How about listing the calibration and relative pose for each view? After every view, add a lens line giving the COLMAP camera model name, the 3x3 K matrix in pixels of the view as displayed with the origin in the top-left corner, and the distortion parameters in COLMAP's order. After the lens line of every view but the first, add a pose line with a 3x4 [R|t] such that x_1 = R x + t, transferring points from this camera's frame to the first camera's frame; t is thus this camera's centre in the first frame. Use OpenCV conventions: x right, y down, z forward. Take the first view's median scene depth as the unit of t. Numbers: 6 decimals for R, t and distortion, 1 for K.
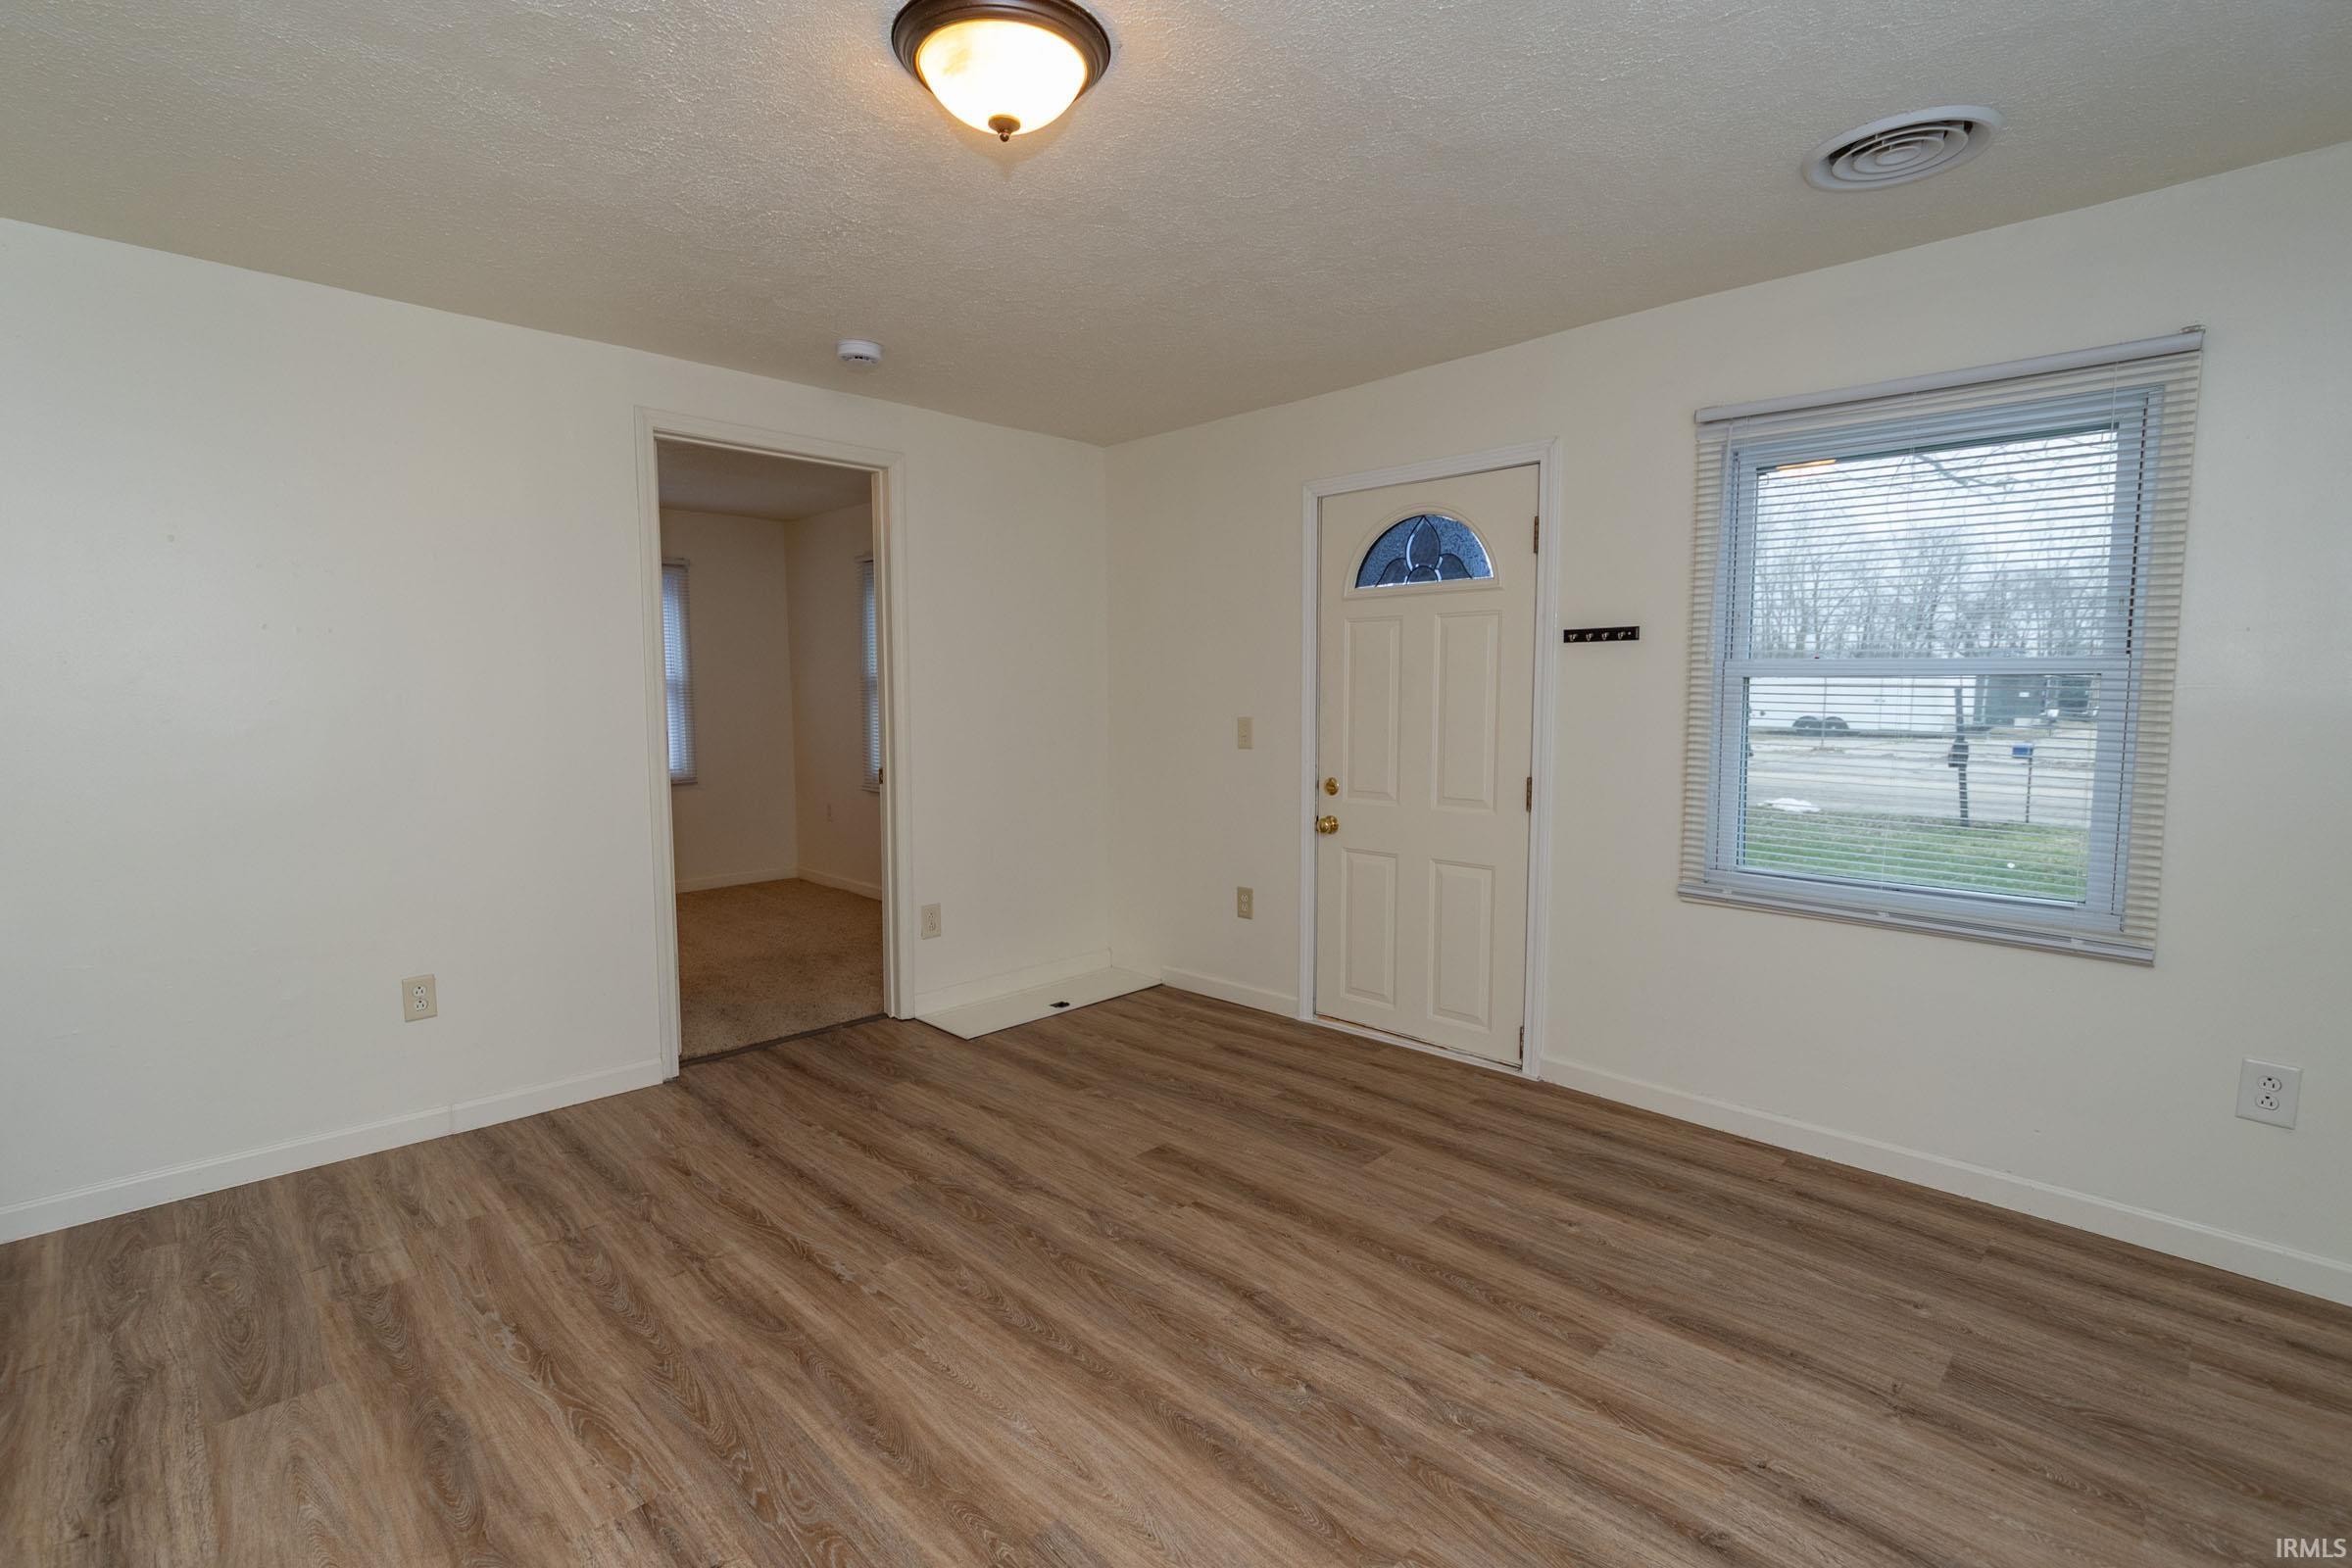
lens RADIAL K [[1084.4, 0, 1155.1], [0, 1084.4, 777.8], [0, 0, 1]] dist [0.002161, -0.000083]
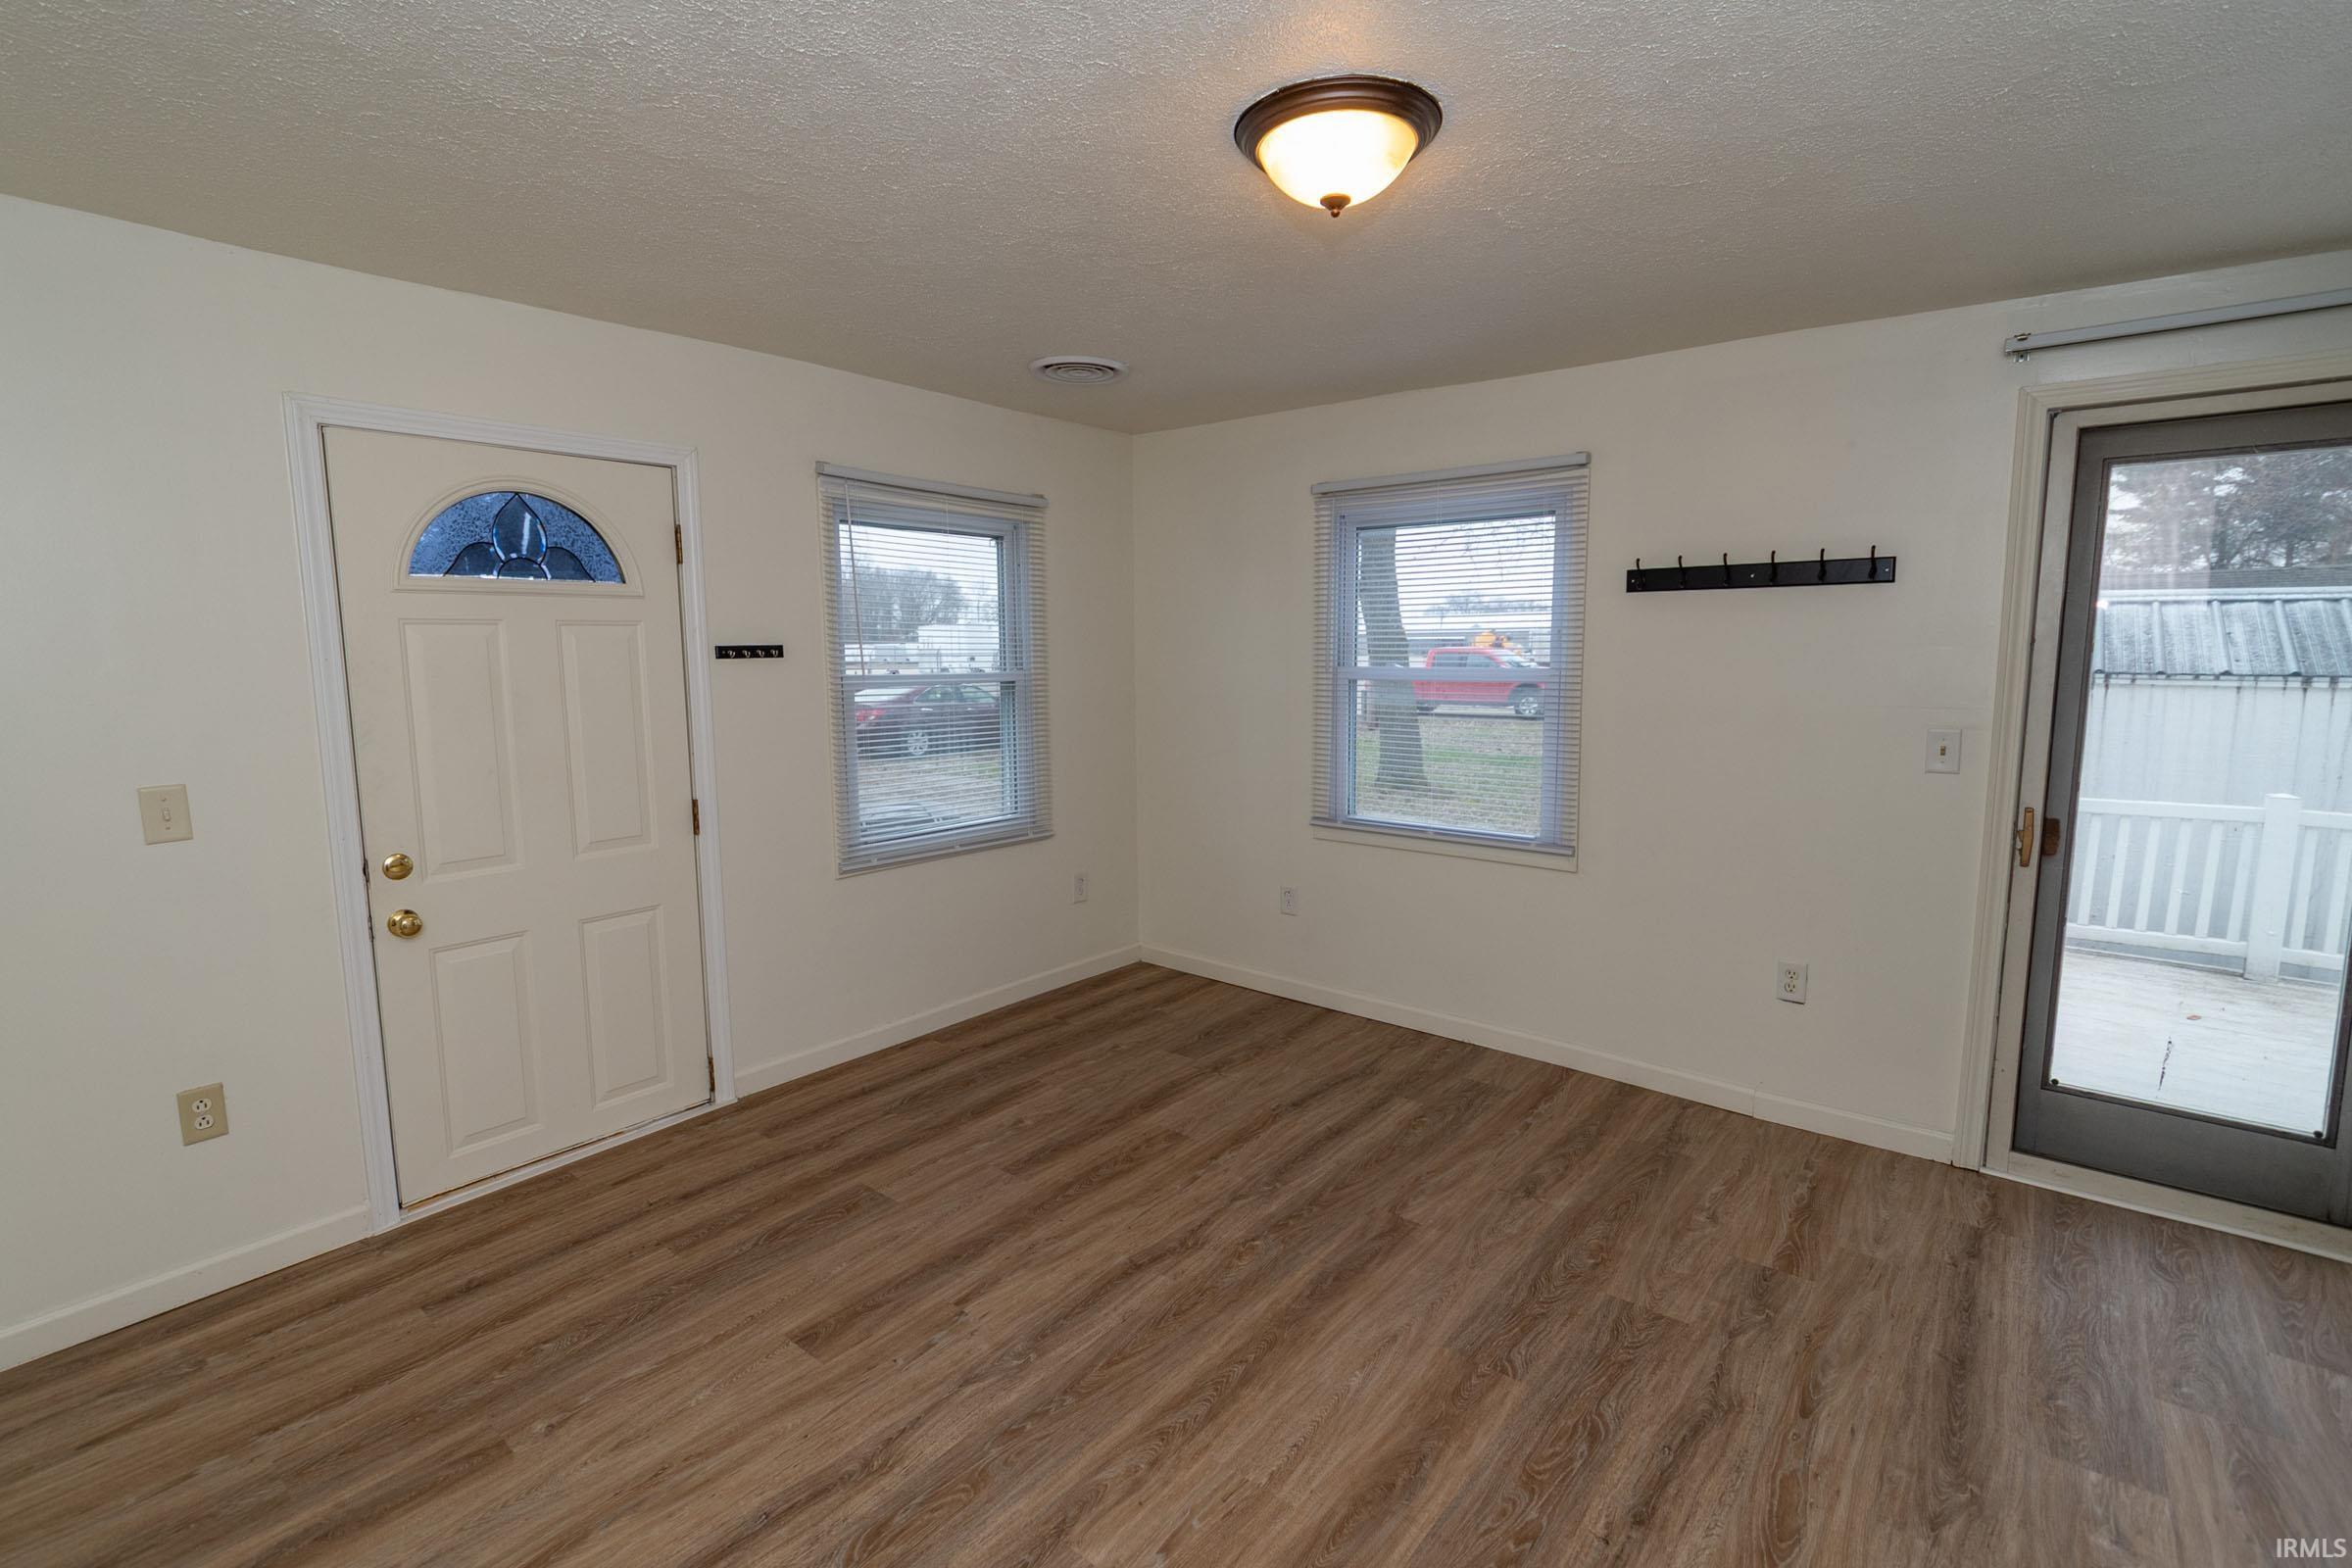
lens RADIAL K [[1084.8, 0, 1149.5], [0, 1084.8, 770.3], [0, 0, 1]] dist [0.004286, -0.001420]
pose [[-0.102338, -0.112195, 0.988402, -0.878010], [0.095889, 0.987879, 0.122064, -0.143770], [-0.990117, 0.107269, -0.090339, 0.953277]]
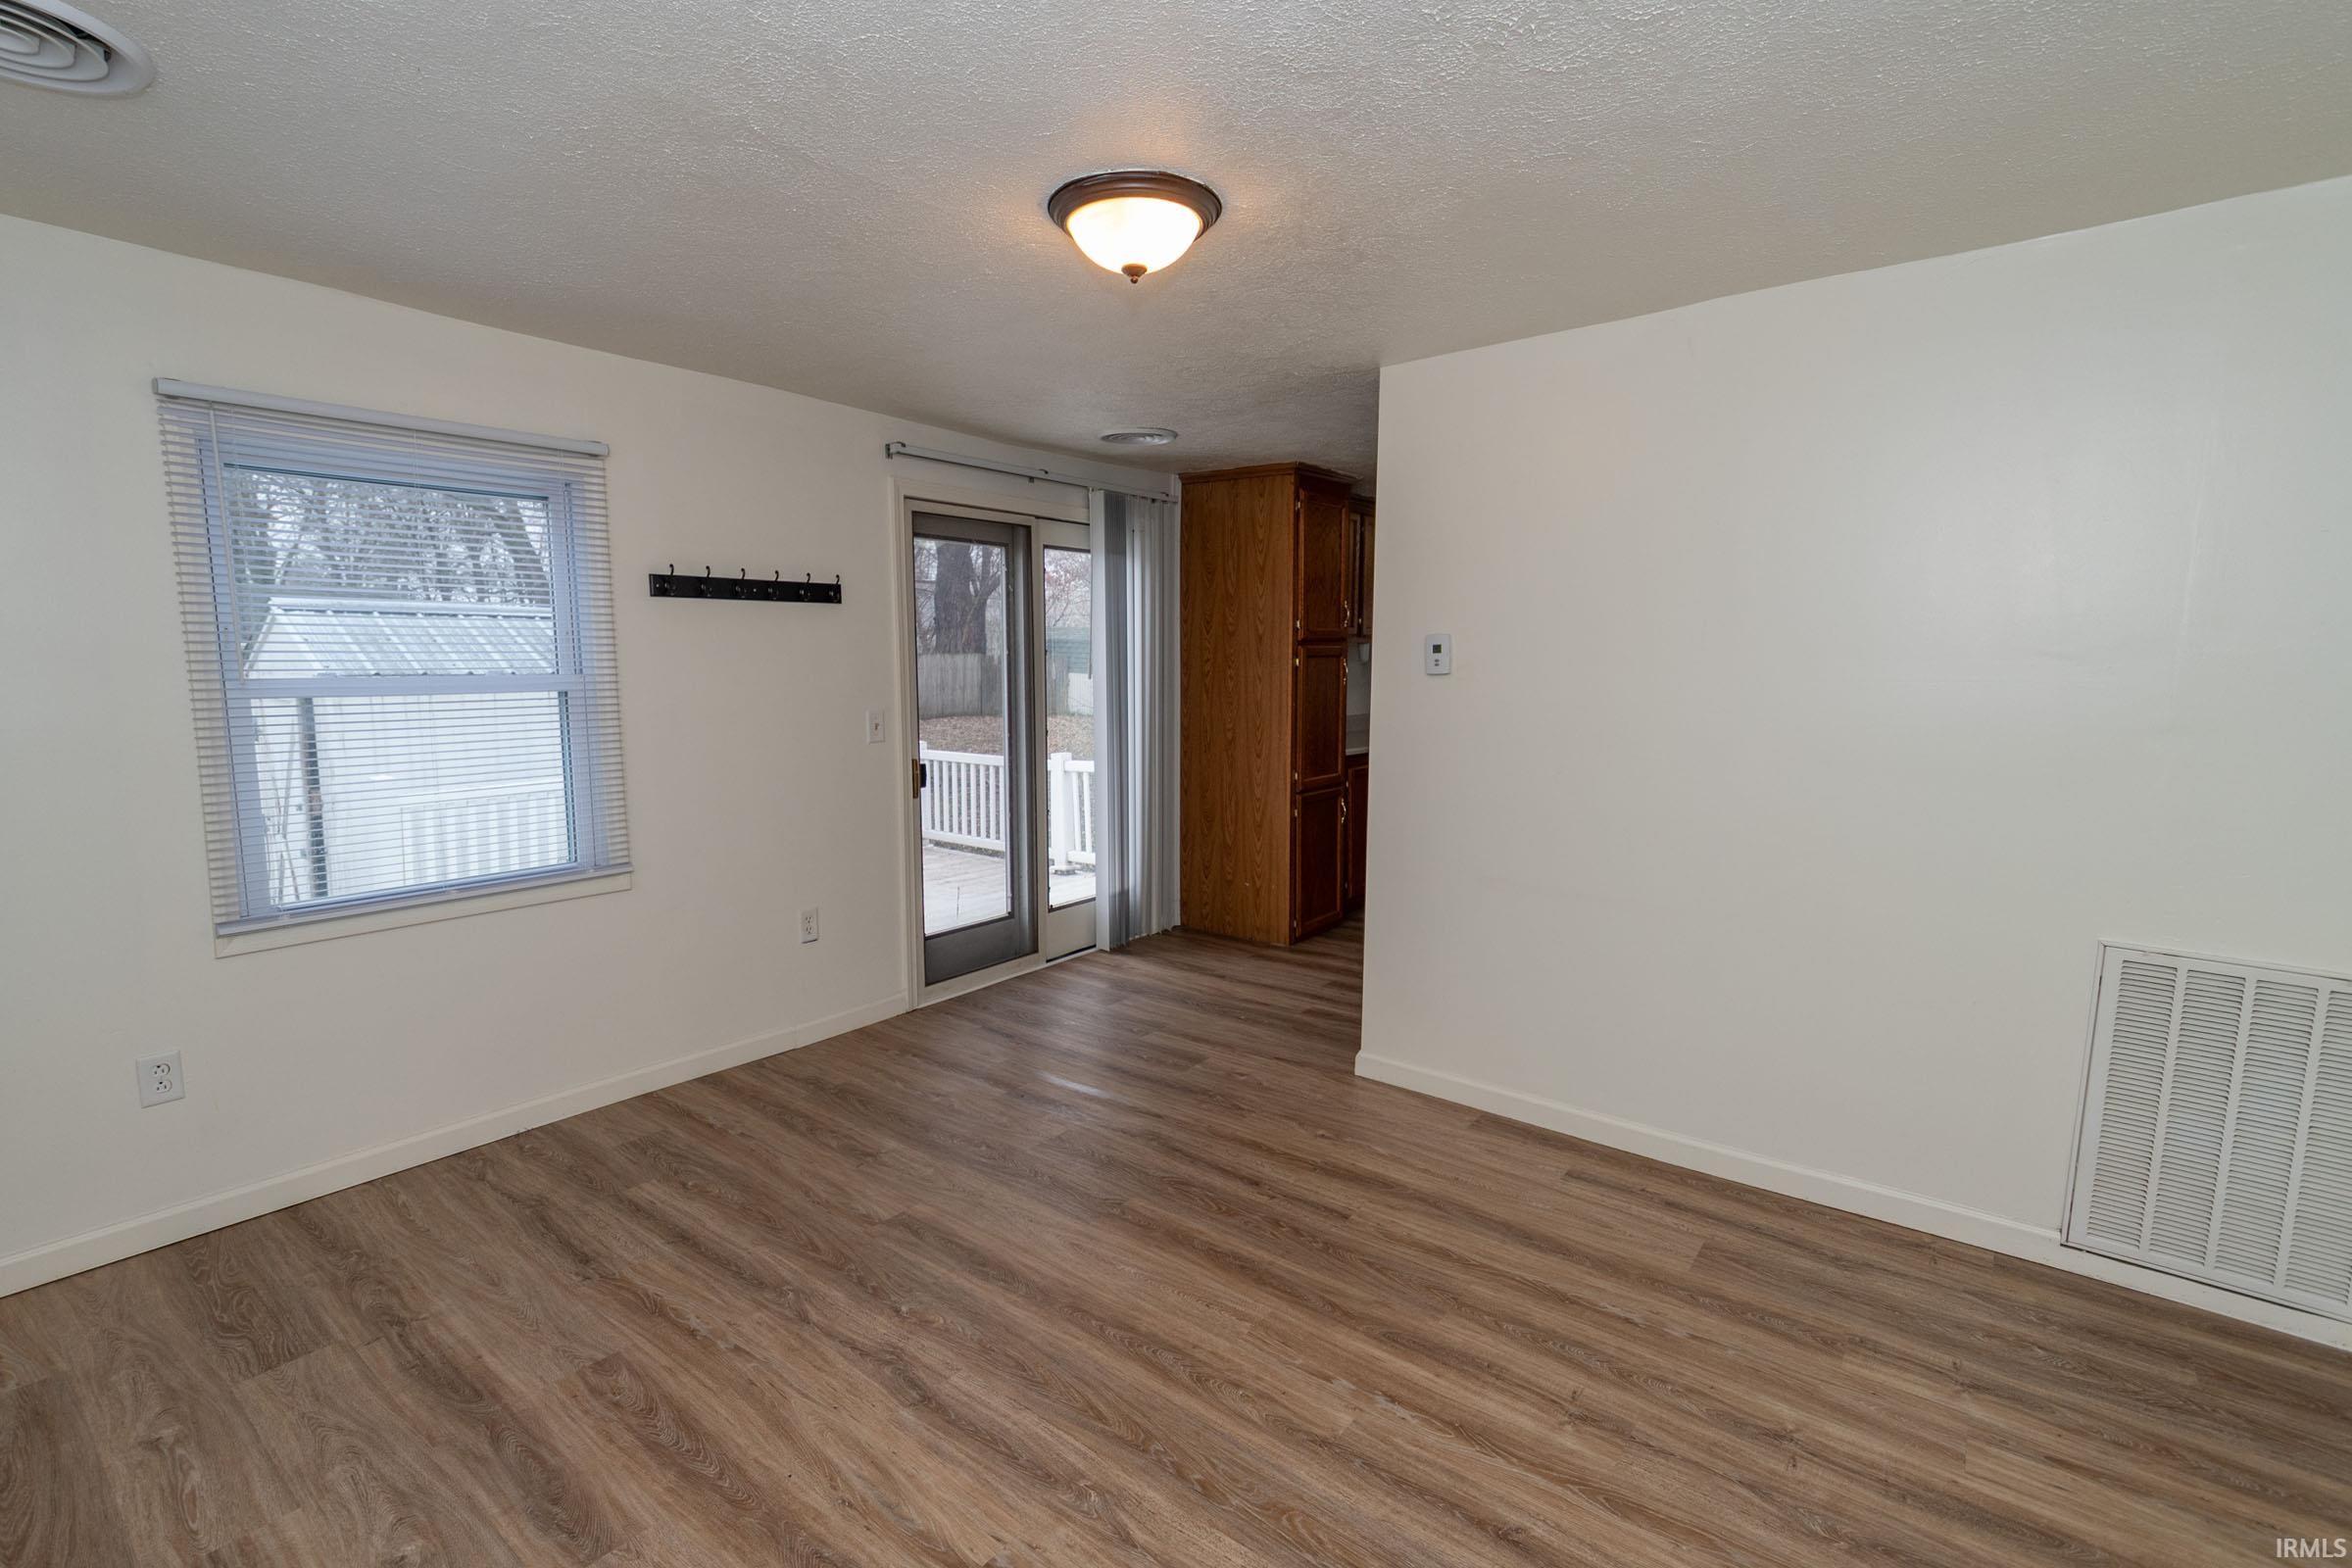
lens RADIAL K [[1074.9, 0, 1155.3], [0, 1074.9, 766.9], [0, 0, 1]] dist [0.012988, -0.010830]
pose [[-0.992384, 0.015032, -0.122262, -0.002099], [-0.009757, 0.979817, 0.199657, -0.208467], [0.122796, 0.199330, -0.972208, 1.659547]]
